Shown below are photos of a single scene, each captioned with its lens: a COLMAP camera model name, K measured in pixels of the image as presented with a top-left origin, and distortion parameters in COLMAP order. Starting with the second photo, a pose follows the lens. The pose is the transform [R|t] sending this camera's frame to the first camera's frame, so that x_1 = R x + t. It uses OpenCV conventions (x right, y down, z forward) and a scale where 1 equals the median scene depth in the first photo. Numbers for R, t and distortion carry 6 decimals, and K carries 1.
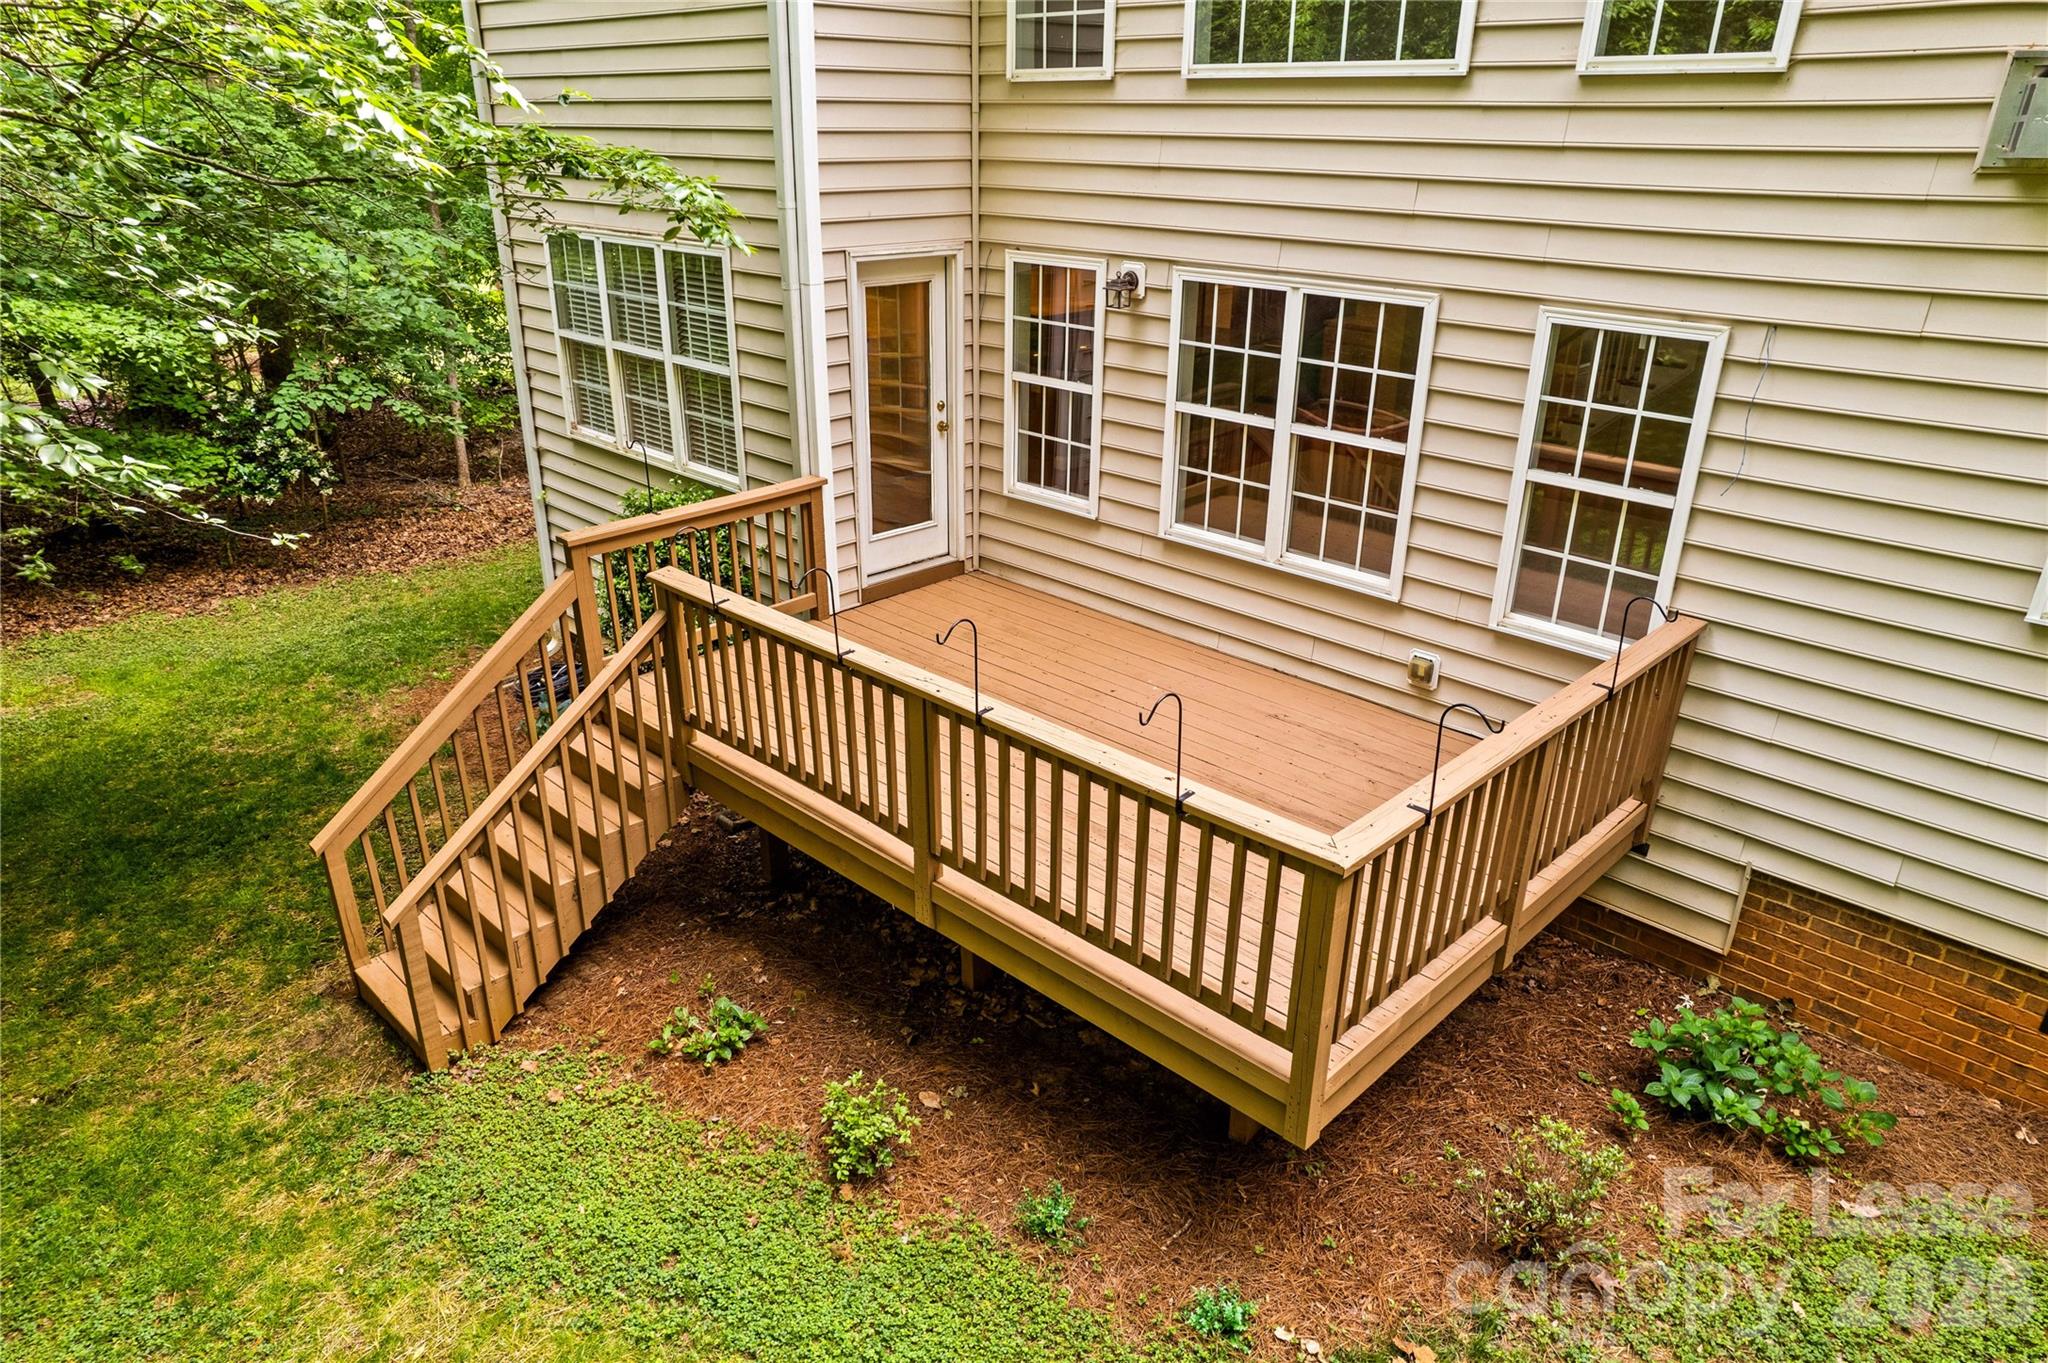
lens RADIAL K [[1326.0, 0, 1008.7], [0, 1326.0, 715.2], [0, 0, 1]] dist [-0.053120, 0.050653]
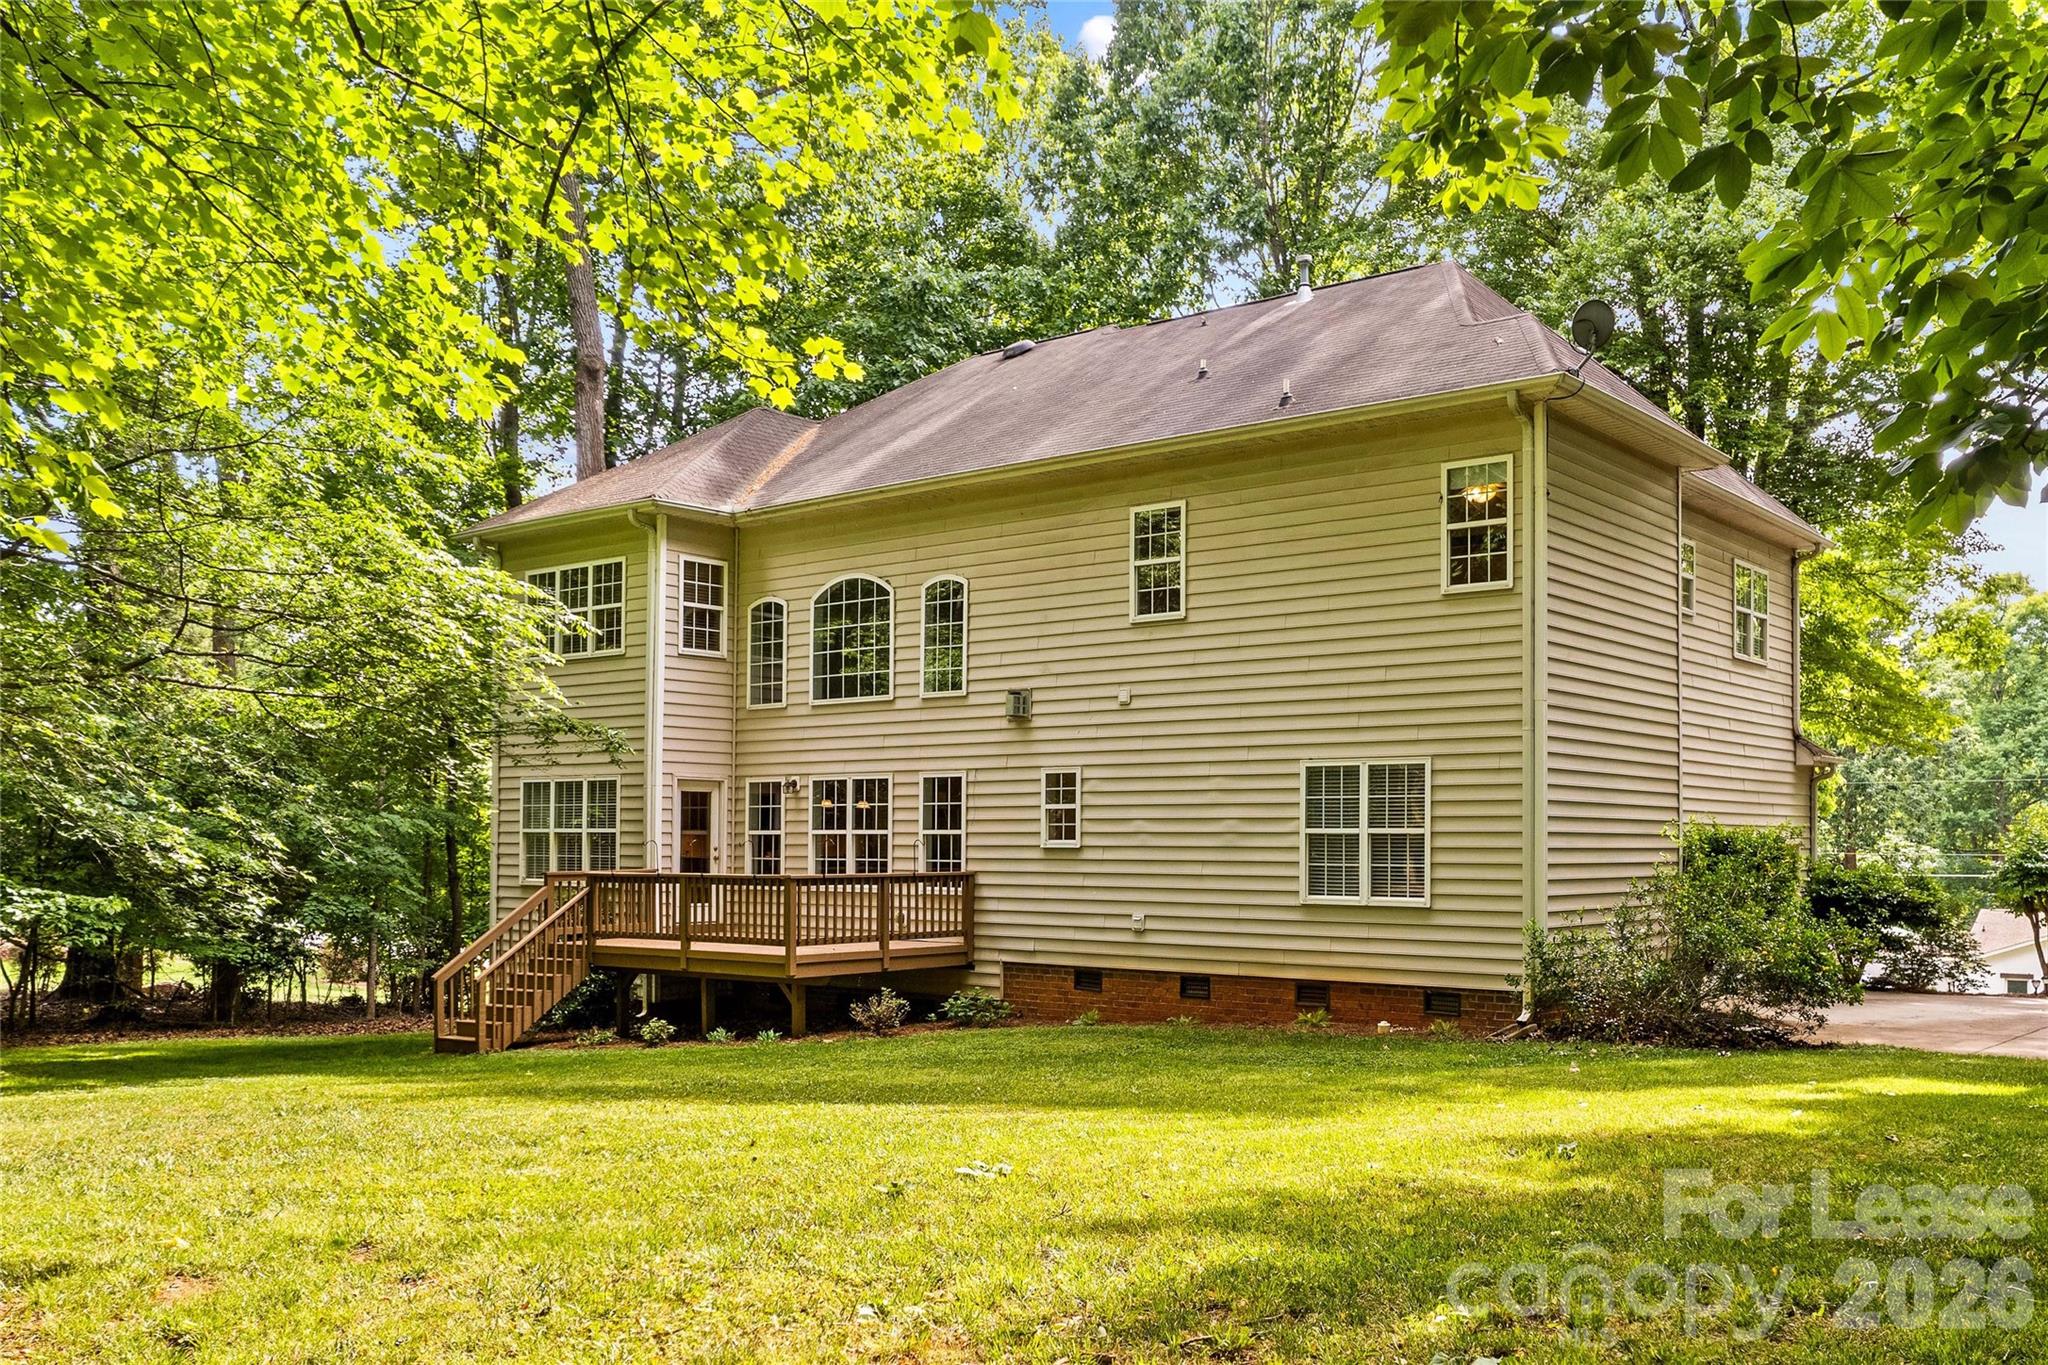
lens RADIAL K [[1370.5, 0, 1026.8], [0, 1370.5, 724.2], [0, 0, 1]] dist [-0.040965, 0.000083]
pose [[0.992519, 0.000063, 0.122092, 0.219486], [0.055984, 0.888440, -0.455566, 0.763852], [-0.108500, 0.458993, 0.881790, -1.343358]]
